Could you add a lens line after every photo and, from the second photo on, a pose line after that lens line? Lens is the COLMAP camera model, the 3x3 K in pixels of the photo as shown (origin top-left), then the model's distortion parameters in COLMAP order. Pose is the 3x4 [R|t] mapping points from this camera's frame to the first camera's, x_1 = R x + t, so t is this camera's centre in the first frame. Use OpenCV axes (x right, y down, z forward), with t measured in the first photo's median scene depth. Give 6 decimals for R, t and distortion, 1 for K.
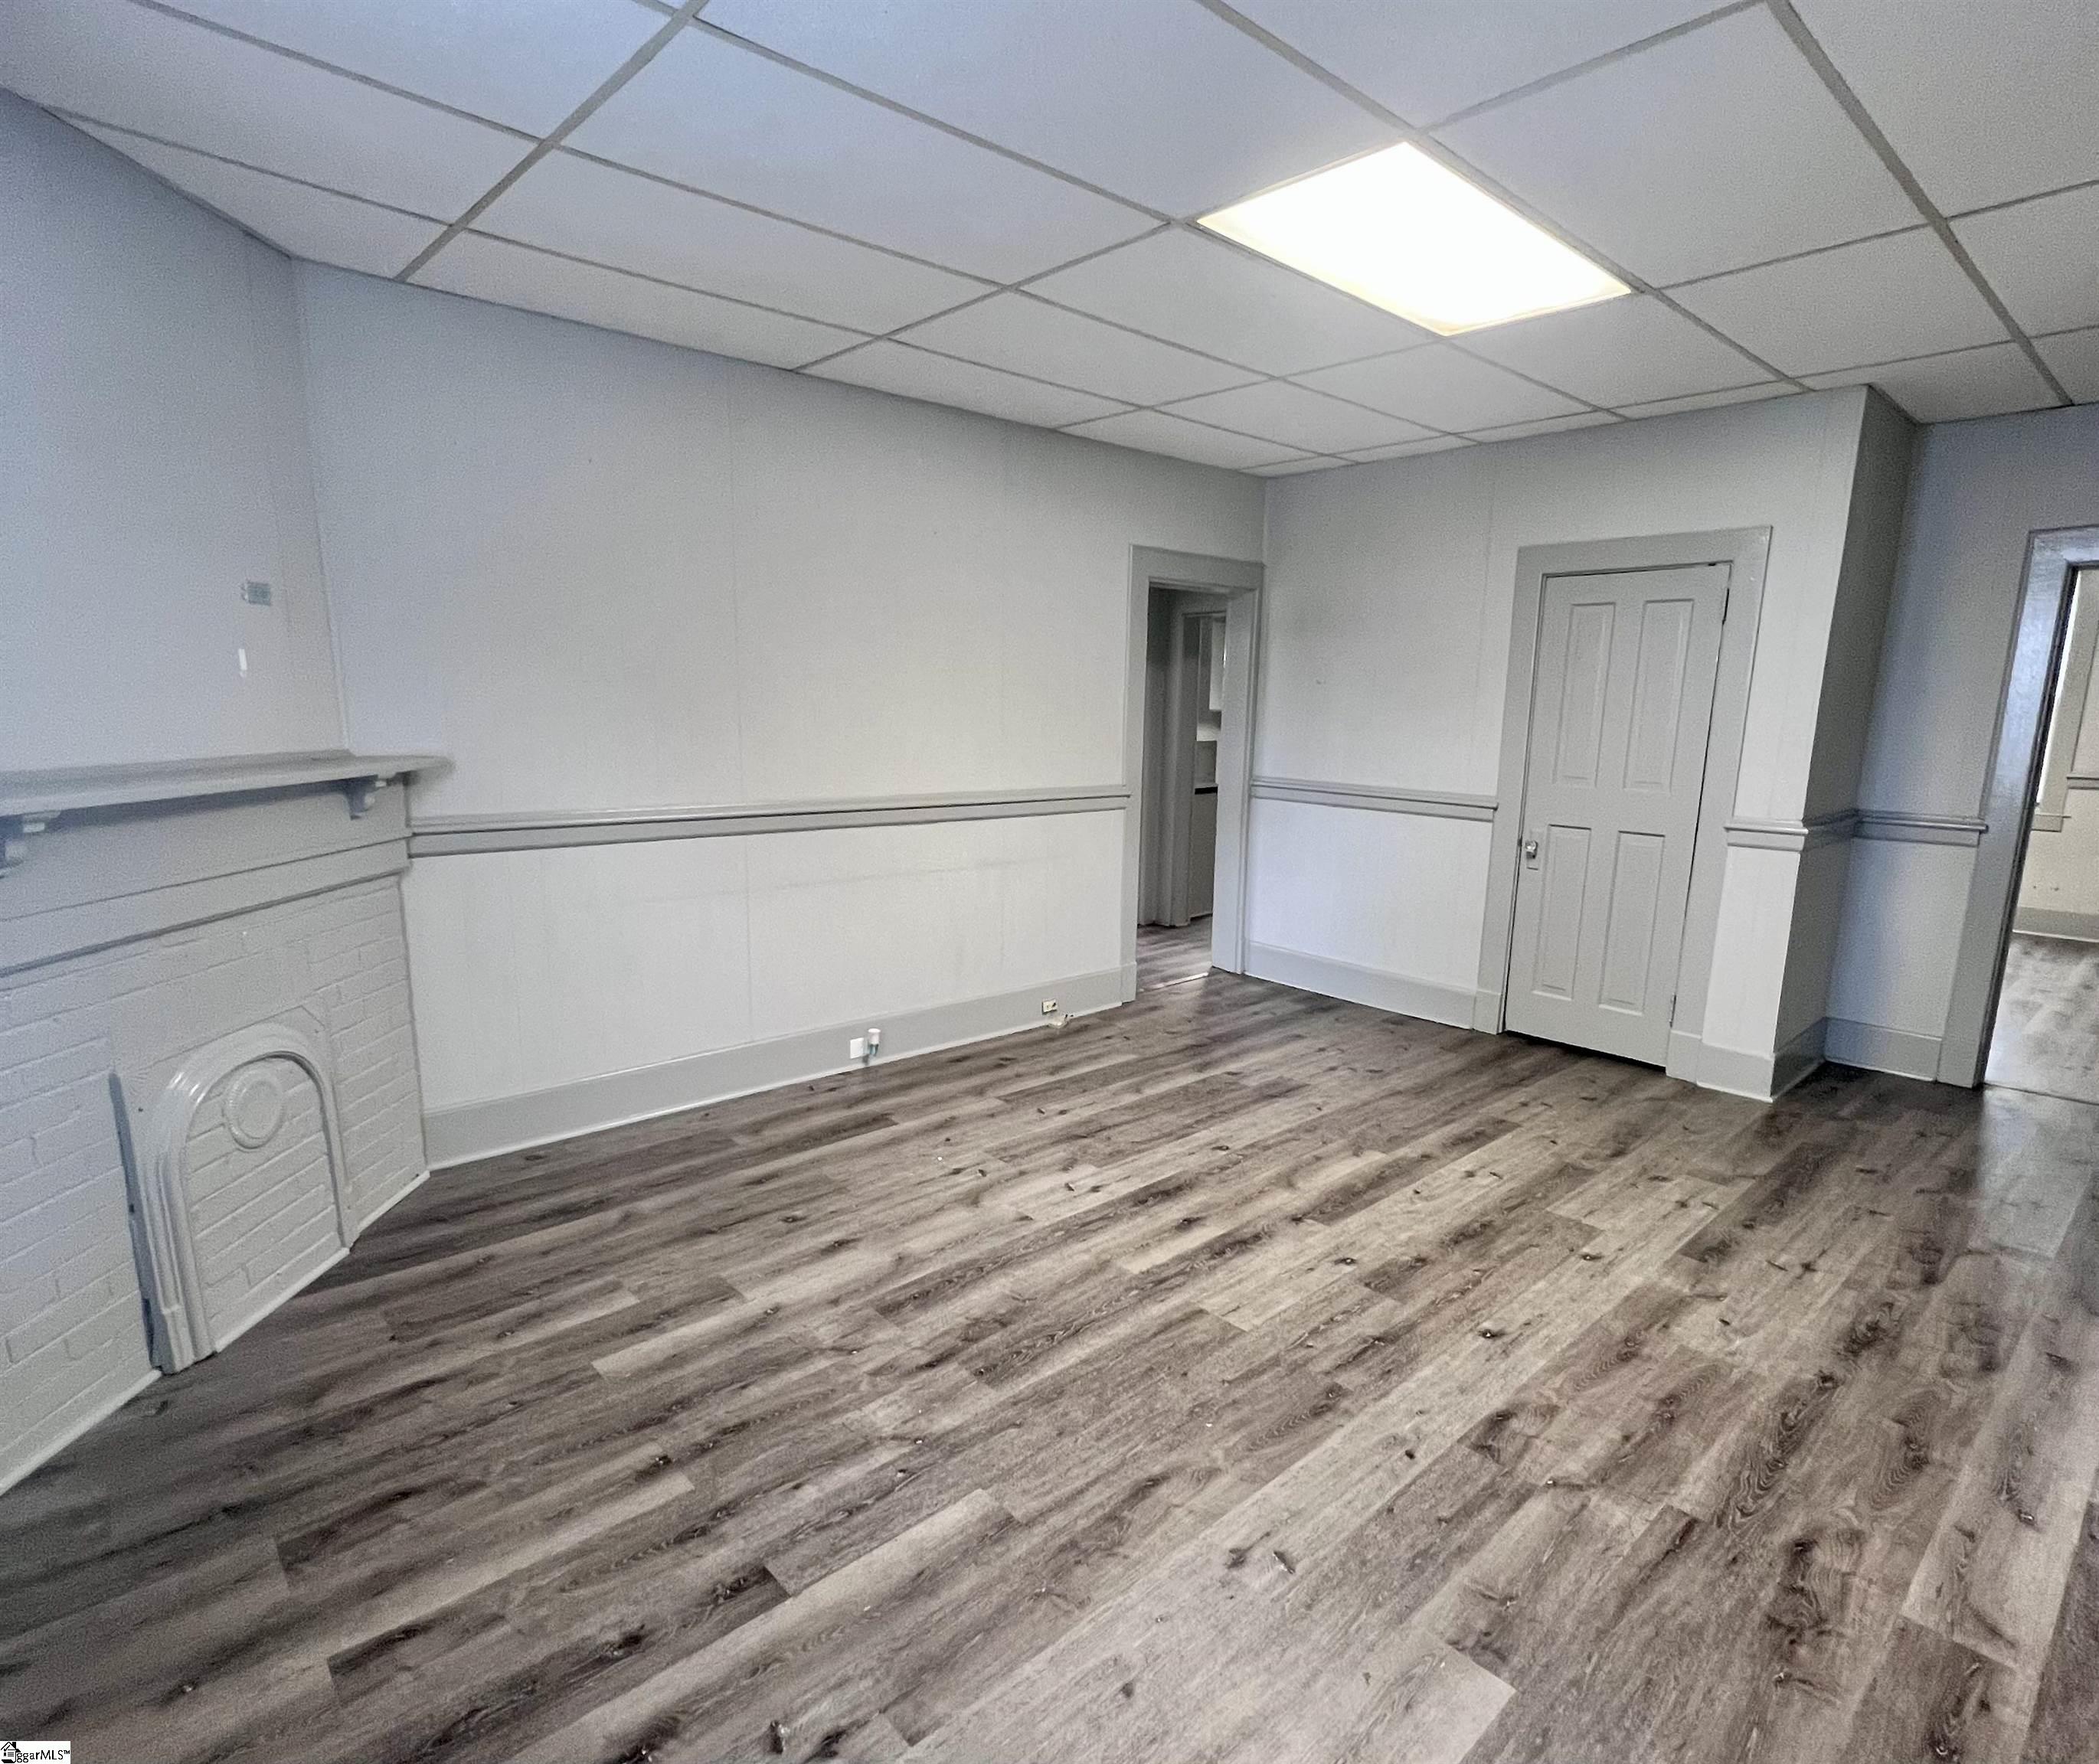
lens RADIAL K [[1142.3, 0, 1049.4], [0, 1142.3, 882.4], [0, 0, 1]] dist [-0.003453, -0.000668]
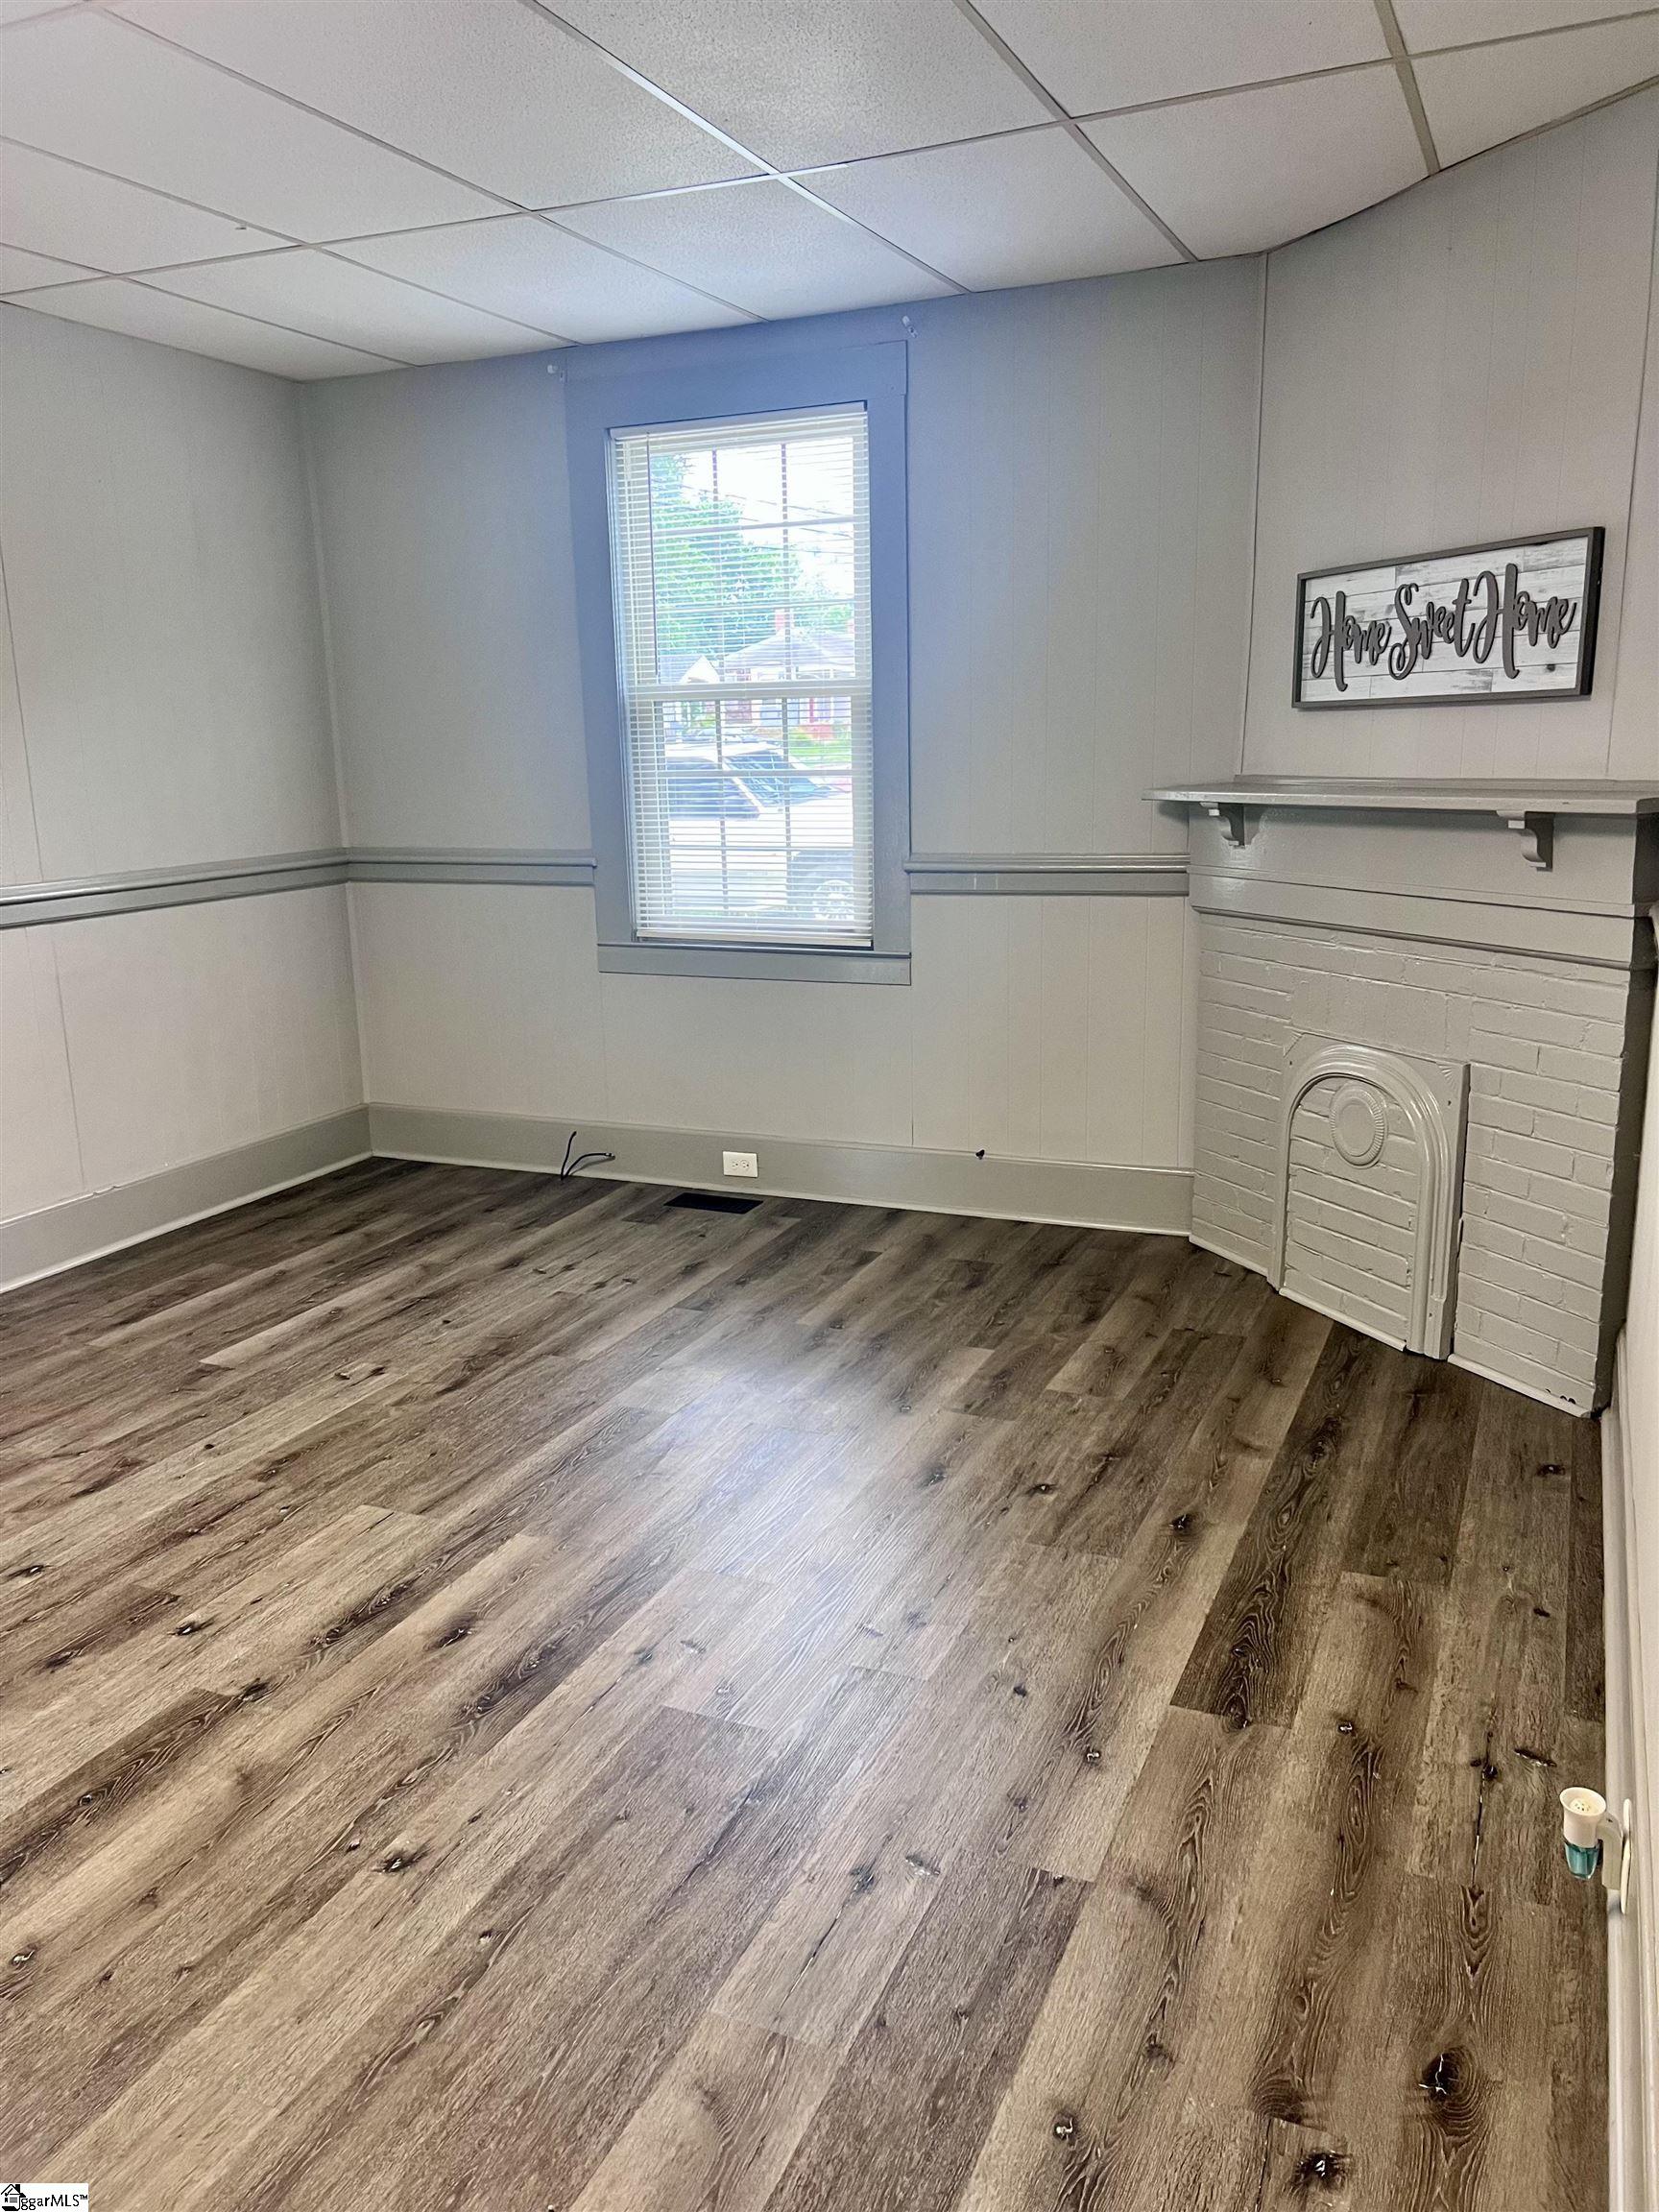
lens RADIAL K [[1671.6, 0, 829.3], [0, 1671.6, 1107.7], [0, 0, 1]] dist [0.000919, -0.007102]
pose [[-0.918030, 0.088740, -0.386455, 0.267711], [-0.055061, 0.936662, 0.345879, -0.266789], [0.392671, 0.338806, -0.854997, 1.816761]]
